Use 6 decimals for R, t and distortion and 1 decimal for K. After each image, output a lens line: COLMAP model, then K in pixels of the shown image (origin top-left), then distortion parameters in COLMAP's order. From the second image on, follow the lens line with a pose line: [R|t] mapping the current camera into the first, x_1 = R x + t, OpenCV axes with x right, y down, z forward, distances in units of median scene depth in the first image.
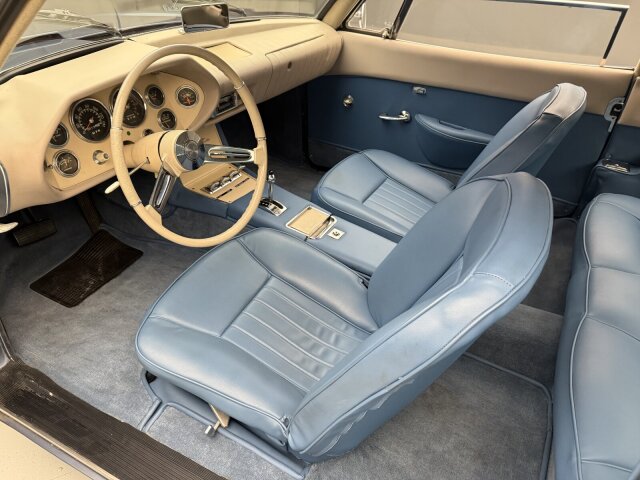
lens RADIAL K [[448.5, 0, 325.3], [0, 448.5, 239.4], [0, 0, 1]] dist [0.084320, -0.123218]
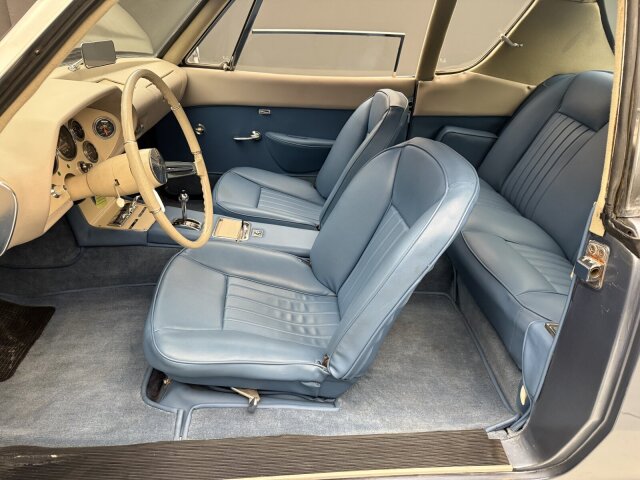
lens RADIAL K [[448.5, 0, 325.3], [0, 448.5, 239.4], [0, 0, 1]] dist [0.084320, -0.123218]
pose [[0.855044, -0.235577, 0.461955, -0.332037], [0.276393, 0.960802, -0.021616, 0.069383], [-0.438755, 0.146164, 0.886640, -0.069877]]
